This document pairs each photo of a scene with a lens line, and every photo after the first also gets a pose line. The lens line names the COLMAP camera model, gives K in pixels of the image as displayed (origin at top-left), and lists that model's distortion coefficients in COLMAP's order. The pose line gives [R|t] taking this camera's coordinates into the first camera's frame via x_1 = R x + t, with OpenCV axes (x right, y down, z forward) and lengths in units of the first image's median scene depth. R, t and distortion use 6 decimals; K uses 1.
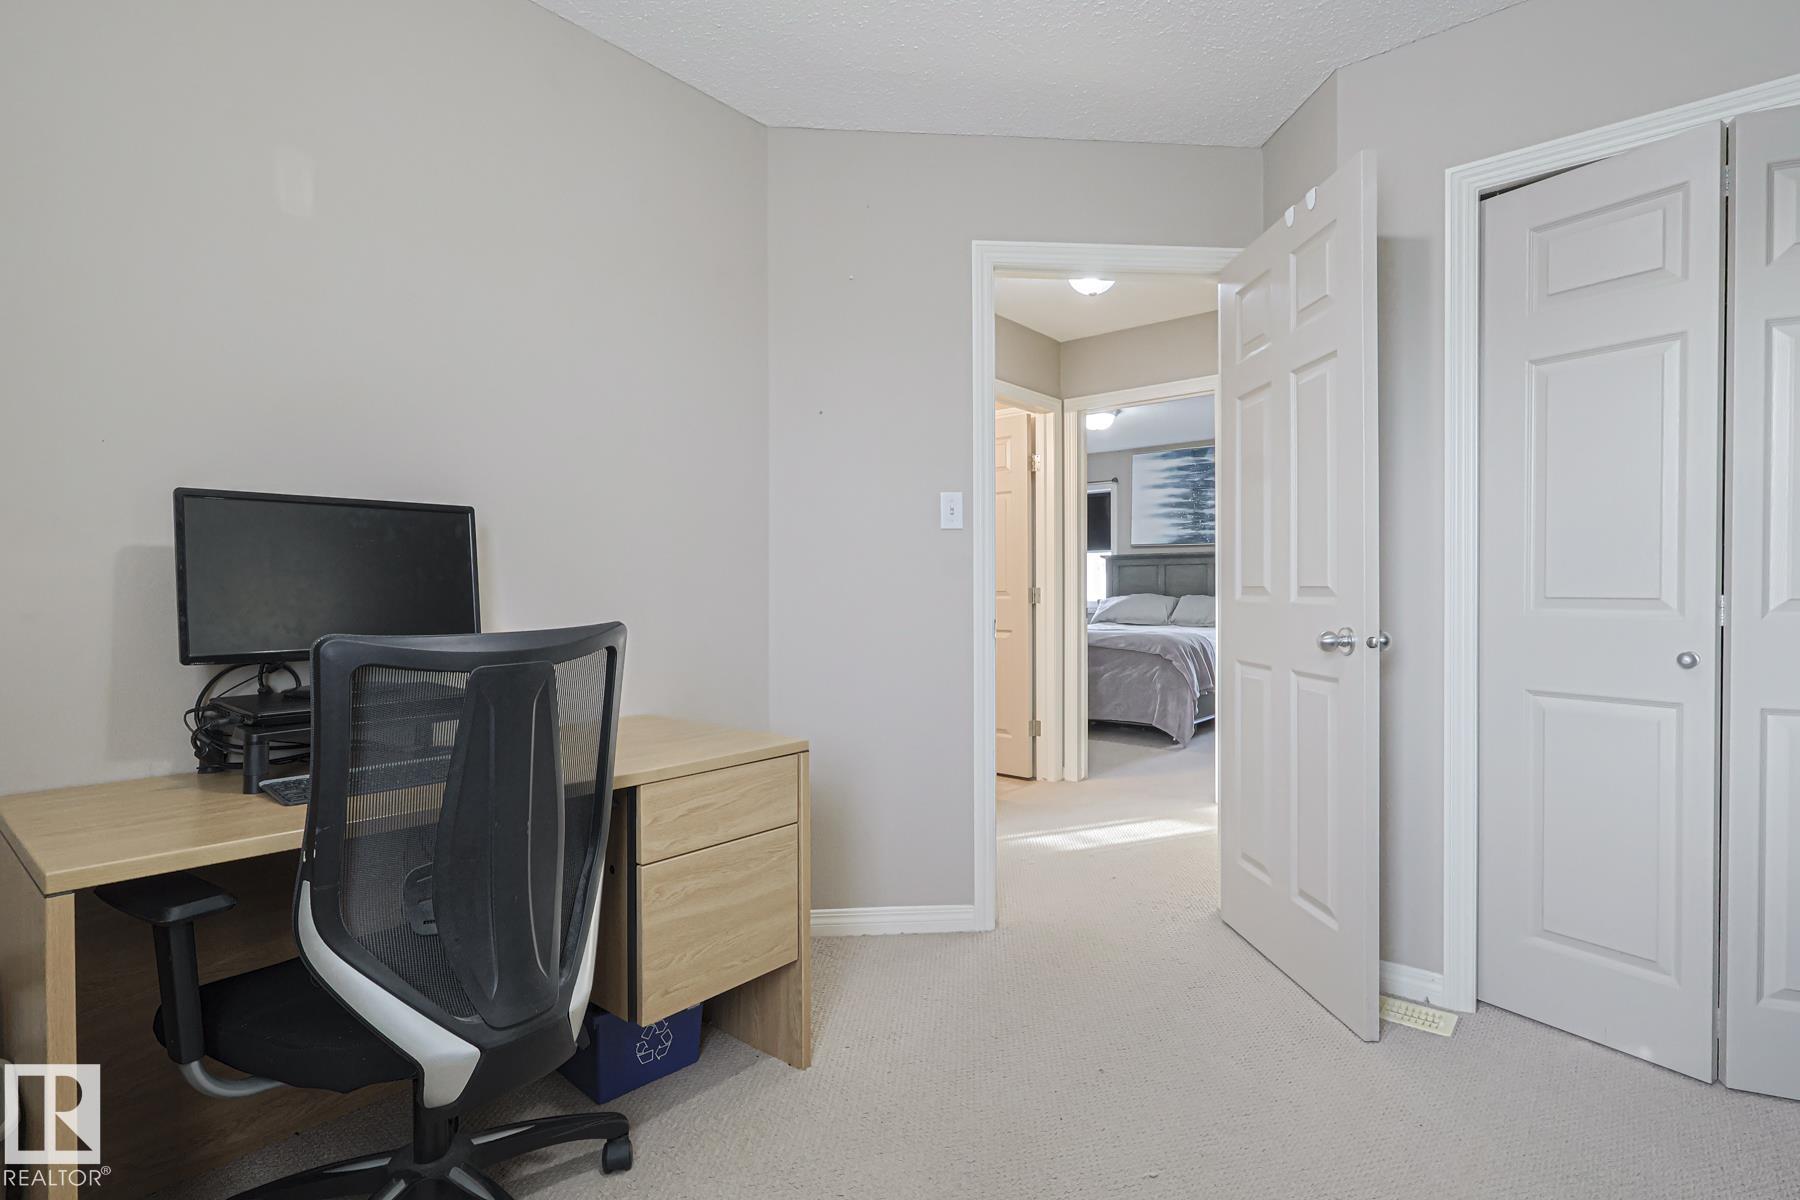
lens RADIAL K [[888.1, 0, 906.4], [0, 888.1, 596.3], [0, 0, 1]] dist [-0.001700, 0.000170]
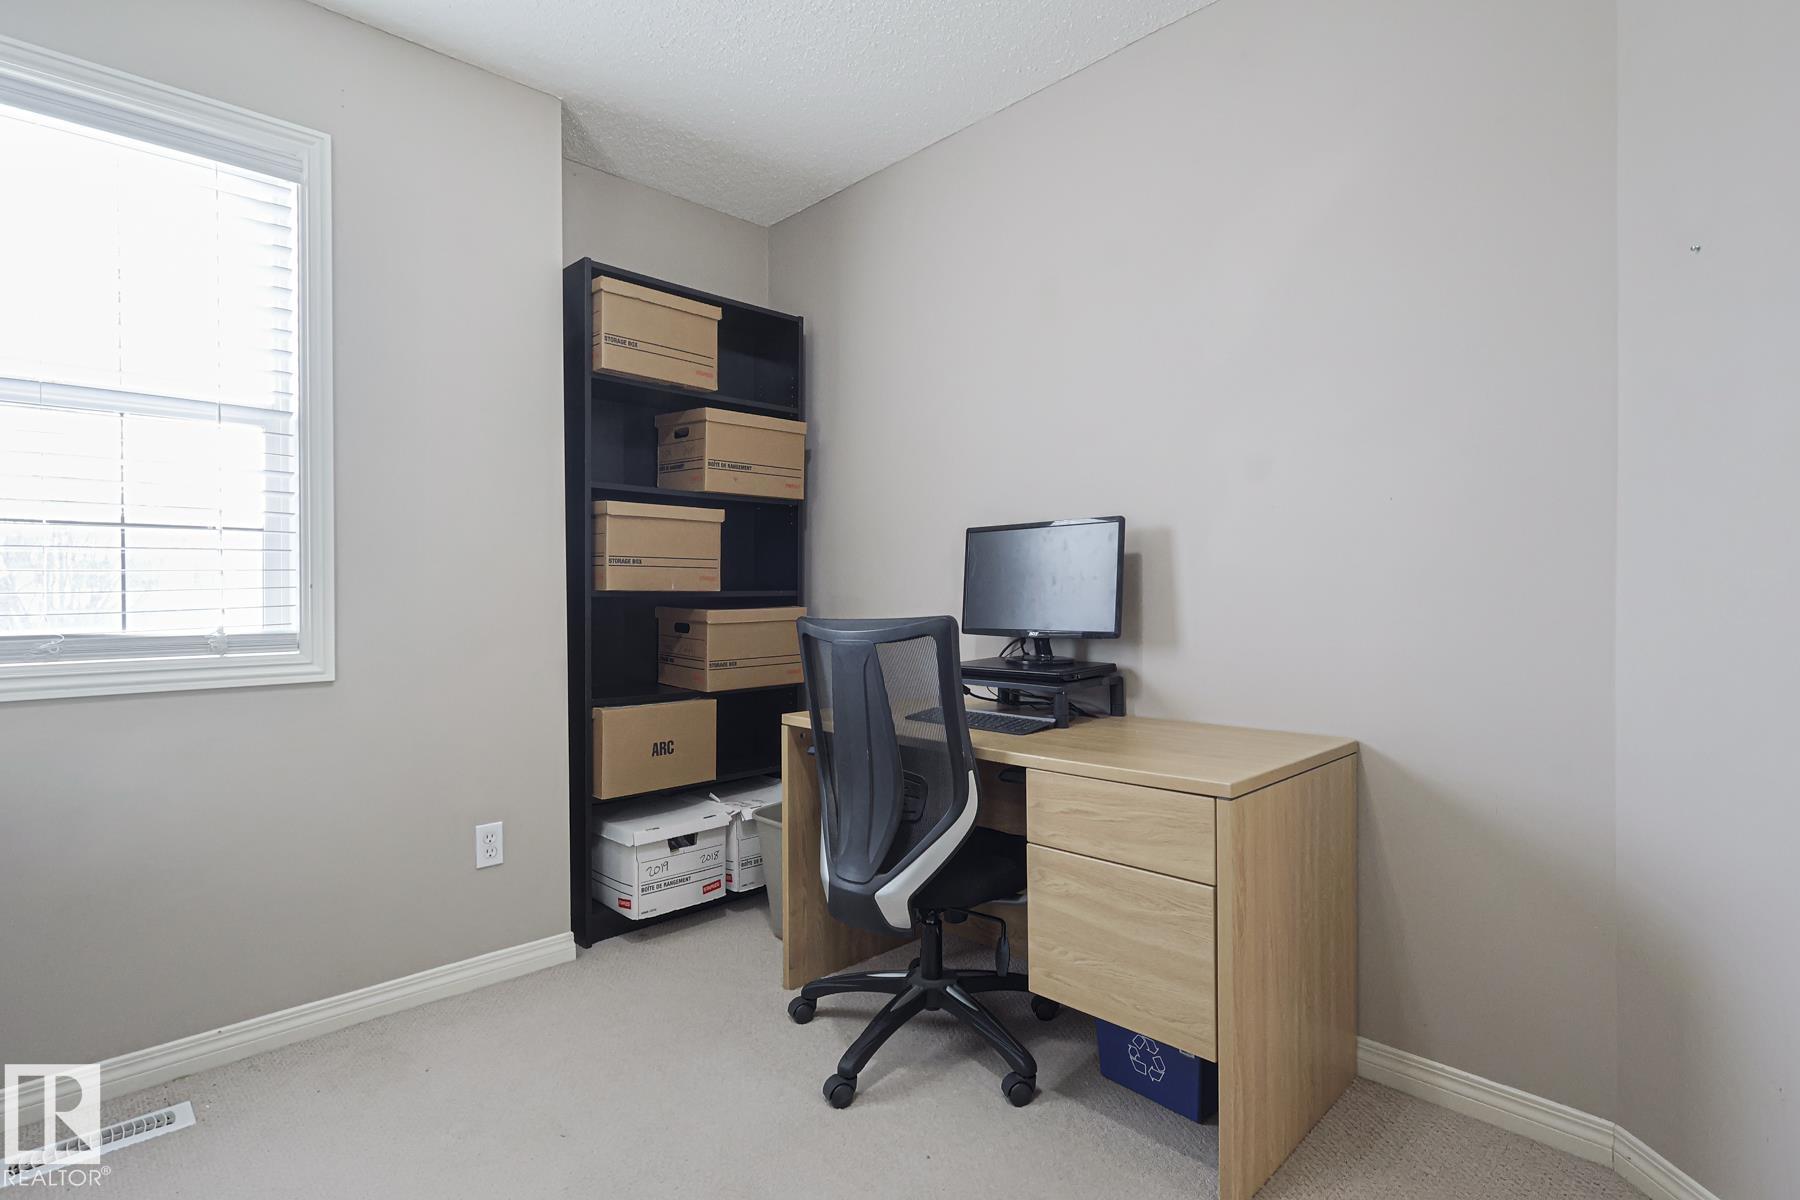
lens RADIAL K [[880.8, 0, 897.2], [0, 880.8, 596.3], [0, 0, 1]] dist [0.000679, 0.000642]
pose [[-0.102158, 0.004524, -0.994758, 0.672977], [0.002296, 0.999988, 0.004312, -0.002712], [0.994766, -0.001844, -0.102167, 0.807339]]
